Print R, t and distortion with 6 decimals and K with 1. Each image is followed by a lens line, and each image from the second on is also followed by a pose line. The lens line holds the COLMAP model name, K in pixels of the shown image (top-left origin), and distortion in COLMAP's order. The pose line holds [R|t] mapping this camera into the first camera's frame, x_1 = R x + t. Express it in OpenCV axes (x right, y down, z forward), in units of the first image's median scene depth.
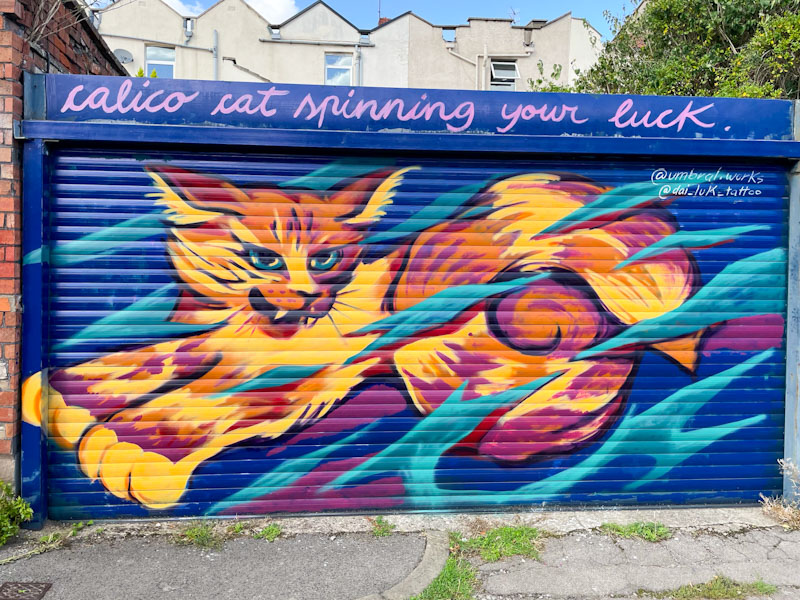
lens RADIAL K [[628.0, 0, 387.6], [0, 628.0, 265.1], [0, 0, 1]] dist [0.079340, -0.092332]
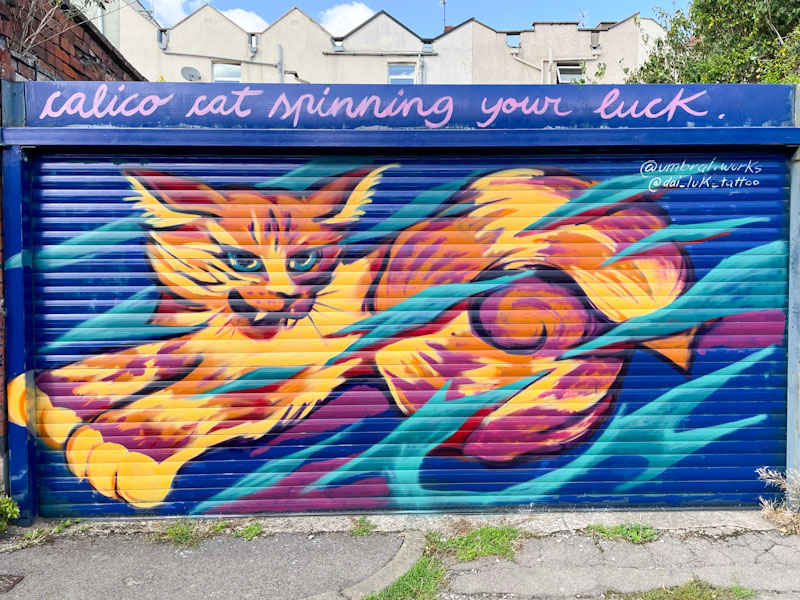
lens RADIAL K [[628.0, 0, 419.2], [0, 628.0, 287.4], [0, 0, 1]] dist [0.079340, -0.092332]
pose [[0.998108, -0.014515, -0.059753, 0.140592], [0.015614, 0.999717, 0.017973, 0.018658], [0.059475, -0.018872, 0.998051, 0.015634]]
